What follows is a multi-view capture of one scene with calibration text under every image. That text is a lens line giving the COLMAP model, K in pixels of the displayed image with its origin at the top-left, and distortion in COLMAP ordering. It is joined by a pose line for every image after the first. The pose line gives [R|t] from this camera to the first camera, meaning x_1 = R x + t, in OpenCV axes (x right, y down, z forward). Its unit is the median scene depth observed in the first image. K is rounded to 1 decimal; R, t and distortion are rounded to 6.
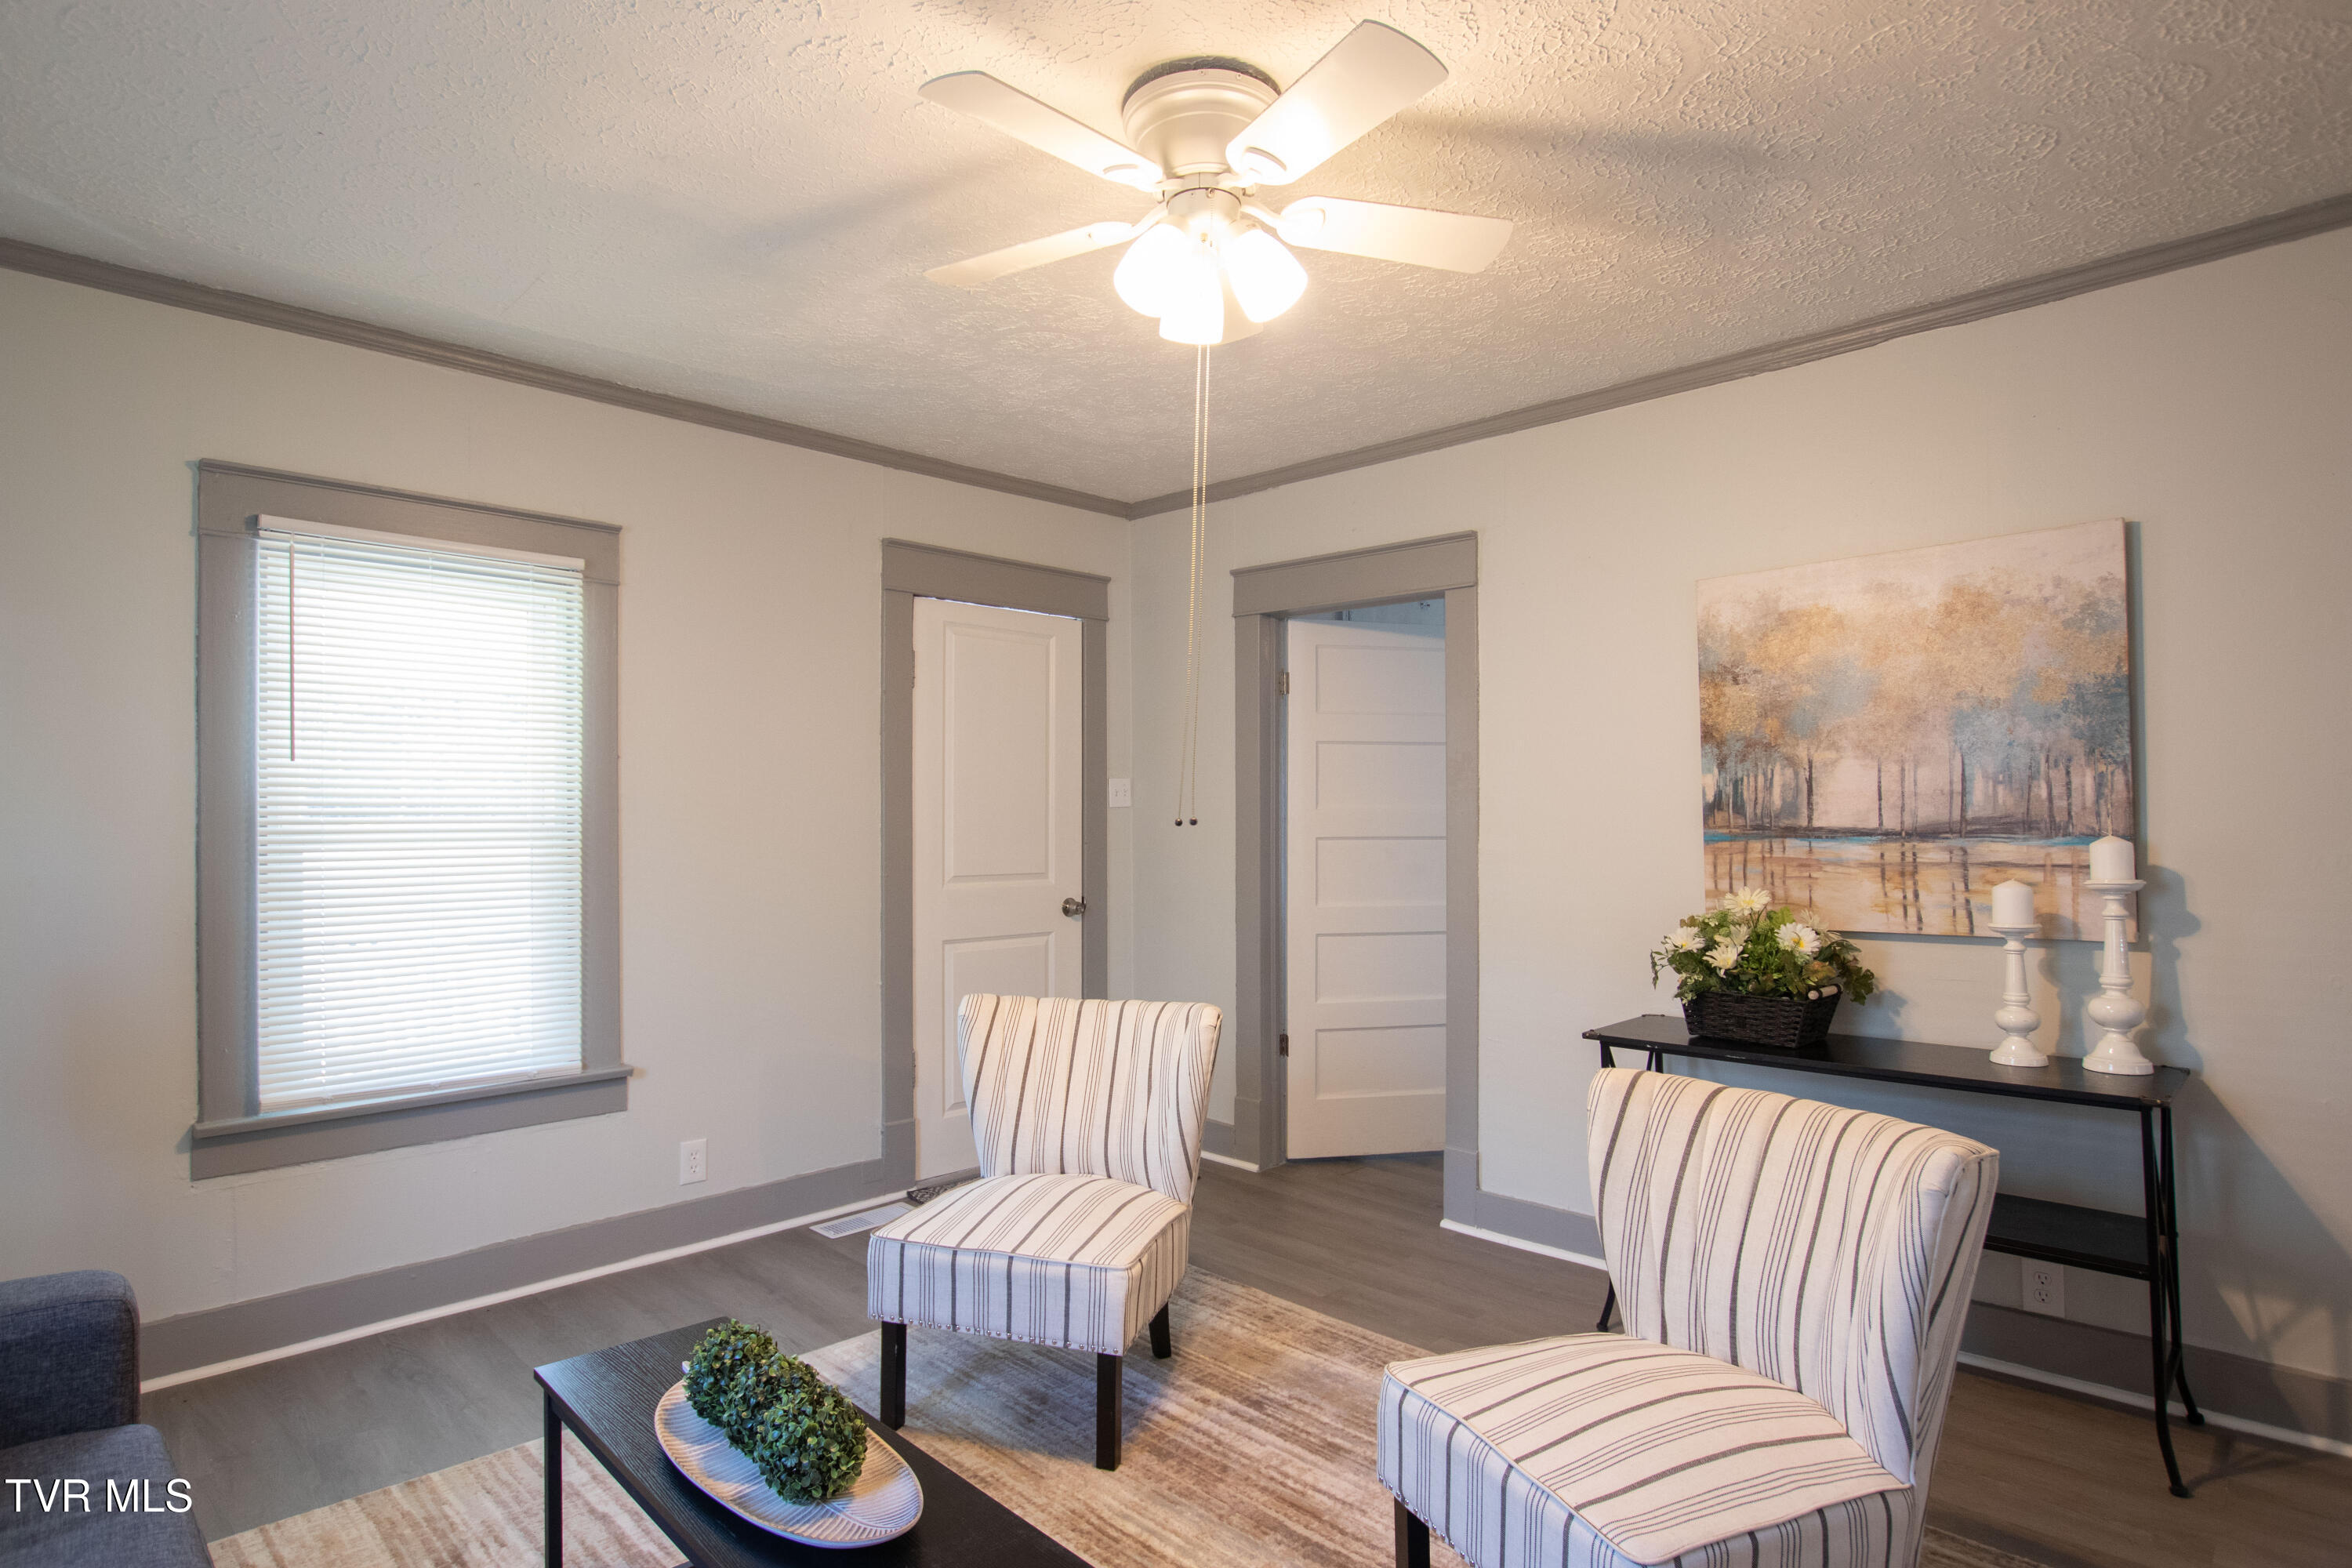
lens RADIAL K [[1231.2, 0, 1127.7], [0, 1231.2, 819.2], [0, 0, 1]] dist [-0.041651, 0.019661]
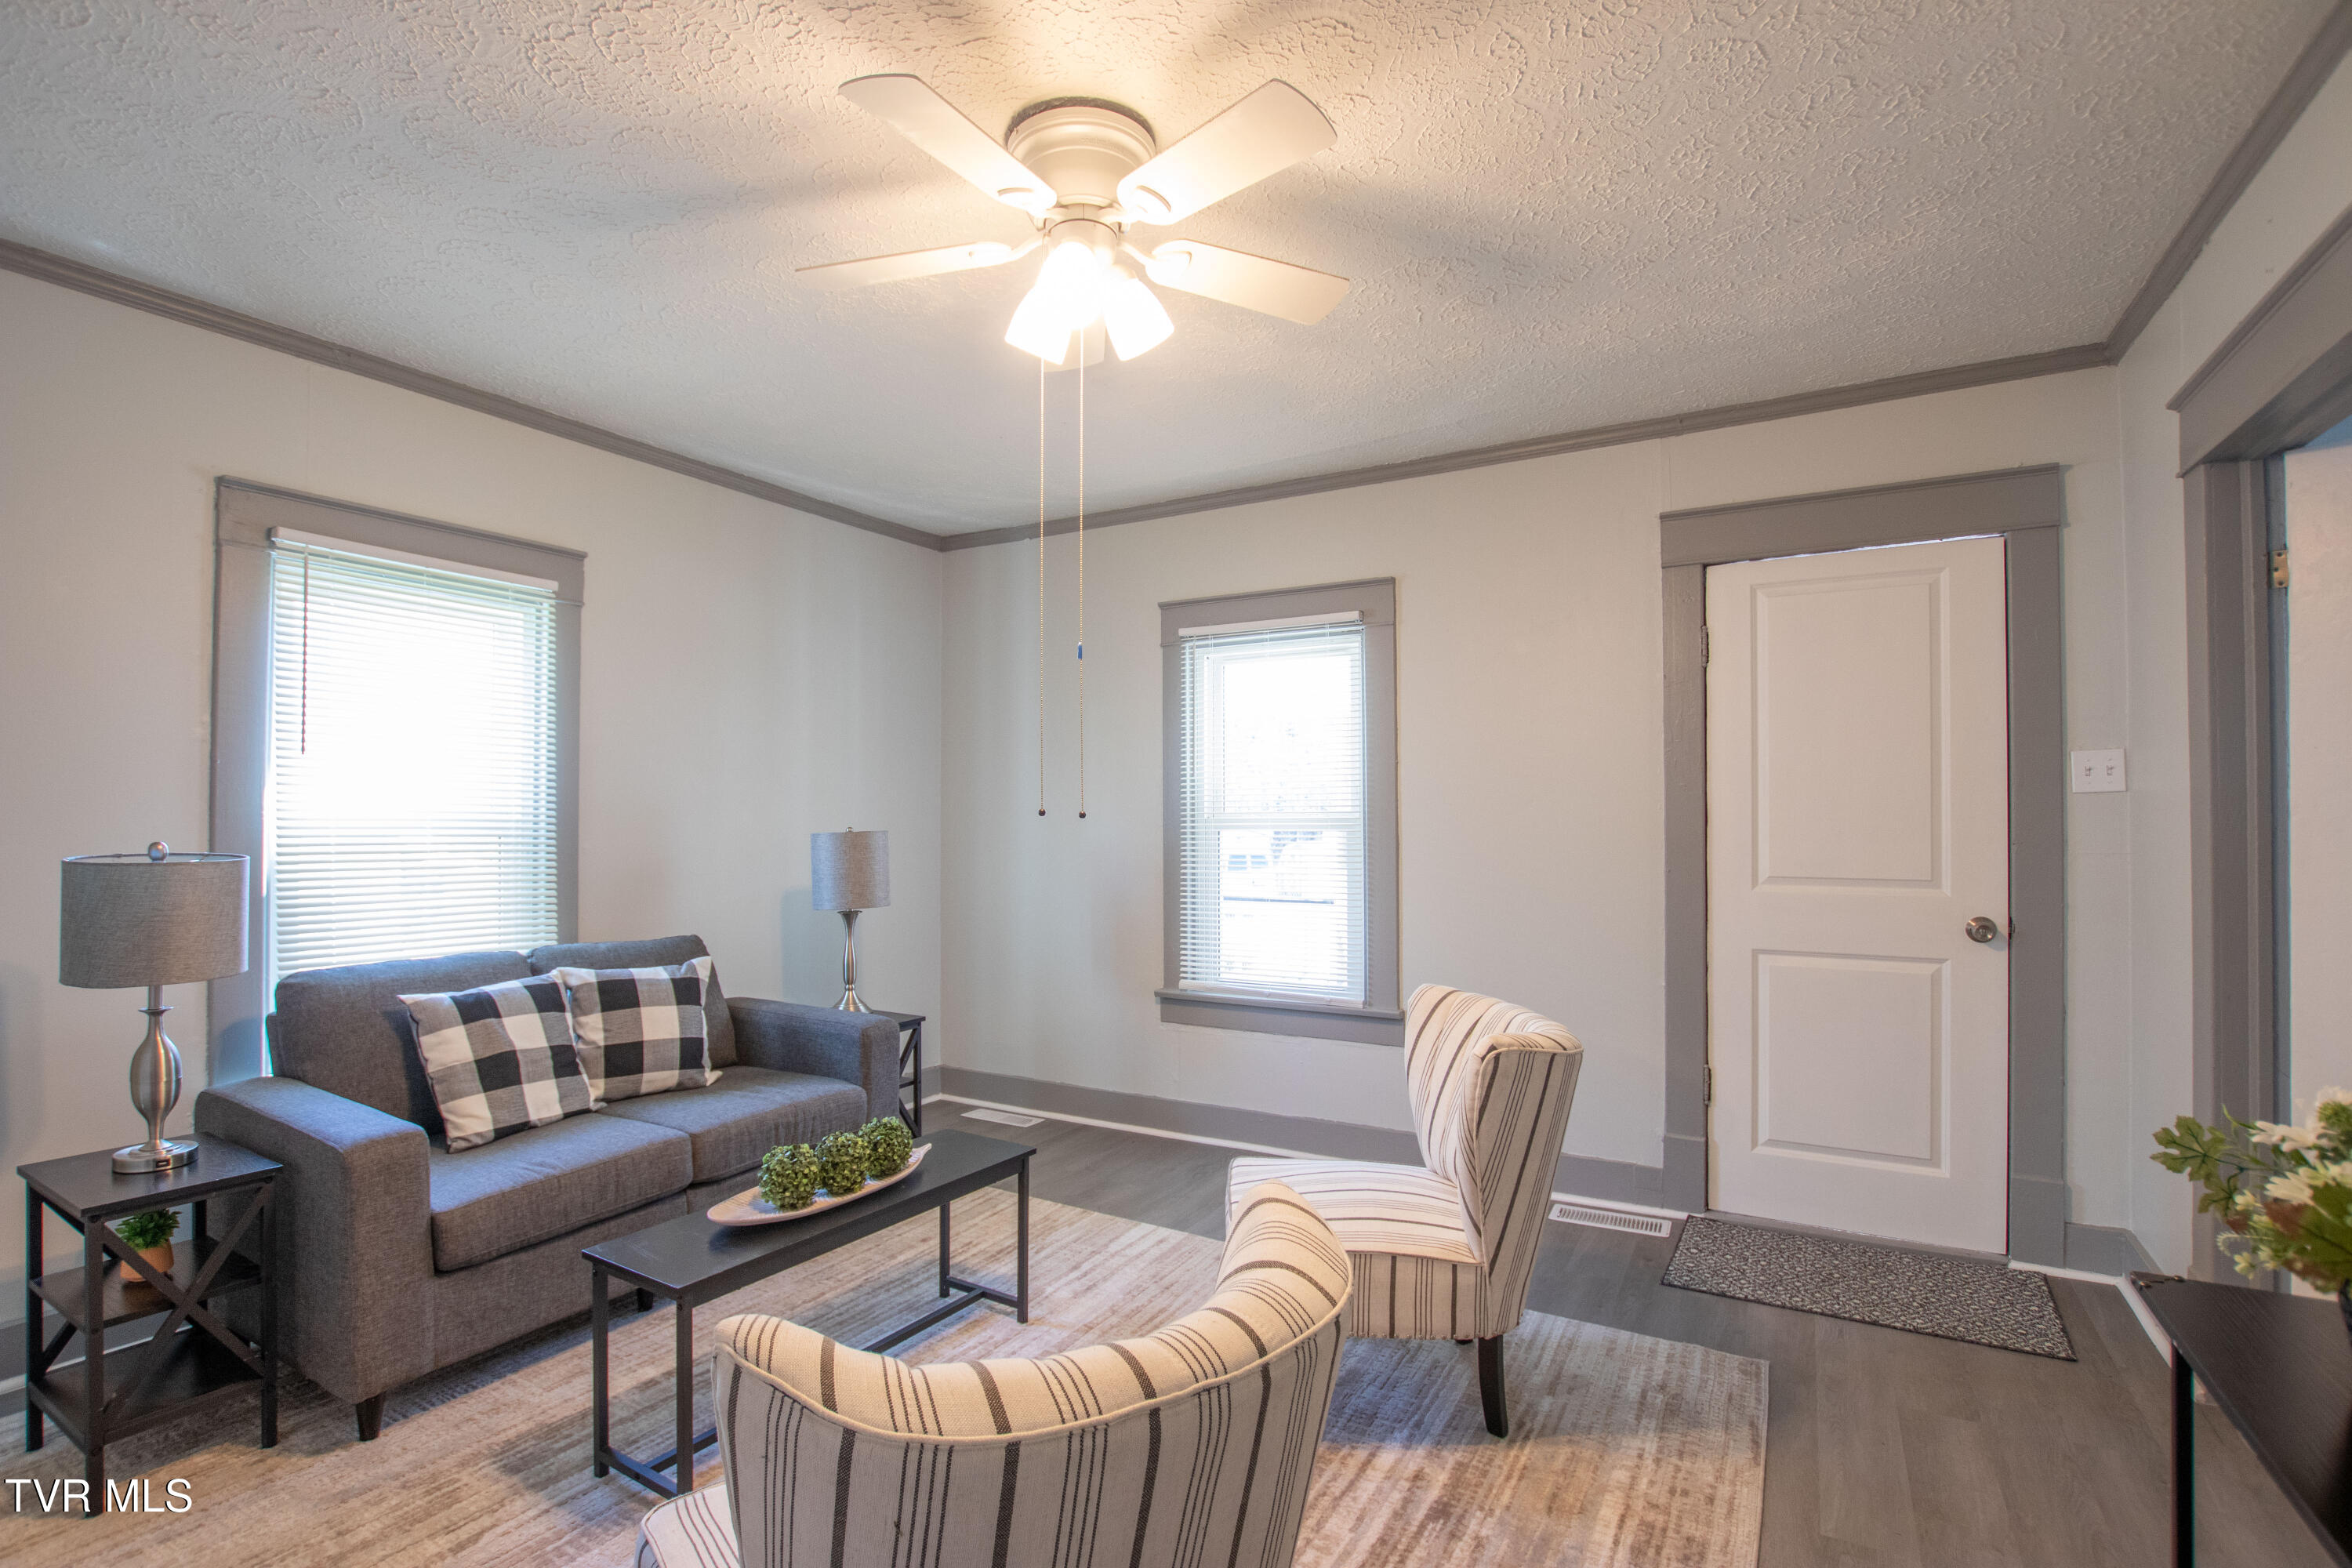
lens RADIAL K [[1076.4, 0, 1174.6], [0, 1076.4, 817.4], [0, 0, 1]] dist [-0.022941, -0.000207]
pose [[0.267958, 0.000318, -0.963431, 0.578626], [0.001336, 0.999999, 0.000701, 0.004367], [0.963430, -0.001476, 0.267957, 0.485800]]
